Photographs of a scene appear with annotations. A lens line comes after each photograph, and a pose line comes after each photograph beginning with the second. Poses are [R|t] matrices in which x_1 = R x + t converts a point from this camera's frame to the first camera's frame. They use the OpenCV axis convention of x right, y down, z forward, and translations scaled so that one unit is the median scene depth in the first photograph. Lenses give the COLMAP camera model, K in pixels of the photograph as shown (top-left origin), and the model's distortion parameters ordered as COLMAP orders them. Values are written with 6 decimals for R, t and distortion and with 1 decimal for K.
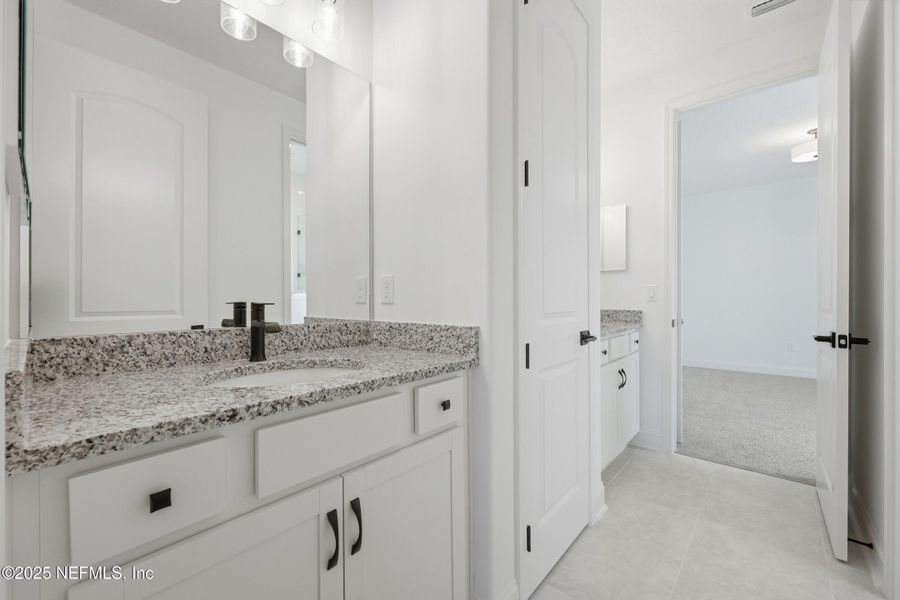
lens RADIAL K [[360.4, 0, 446.9], [0, 360.4, 299.6], [0, 0, 1]] dist [-0.002194, -0.000423]
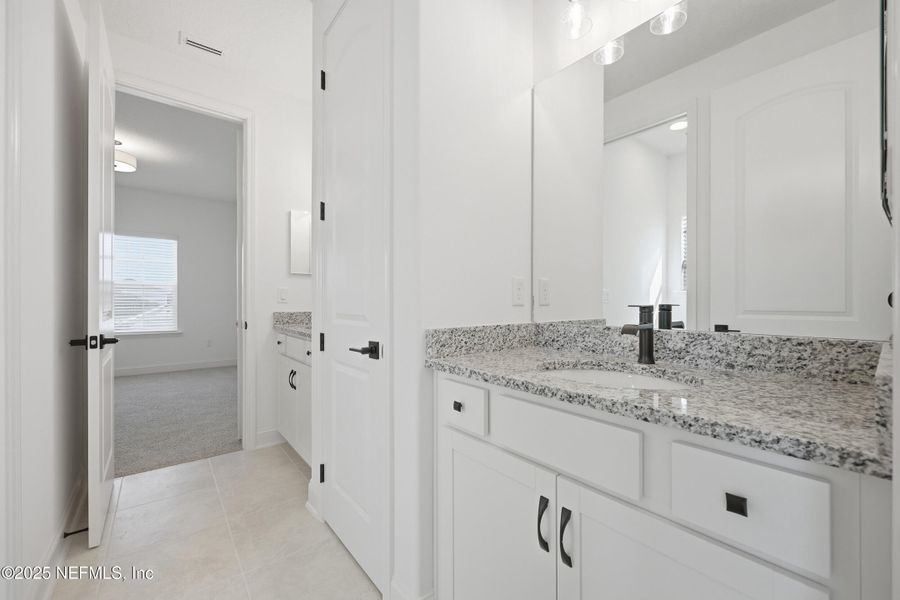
lens RADIAL K [[369.3, 0, 449.6], [0, 369.3, 303.1], [0, 0, 1]] dist [-0.000893, -0.000030]
pose [[-0.150544, 0.004579, -0.988593, 1.033517], [-0.005443, 0.999970, 0.005461, -0.004469], [0.988588, 0.006203, -0.150515, 1.132872]]
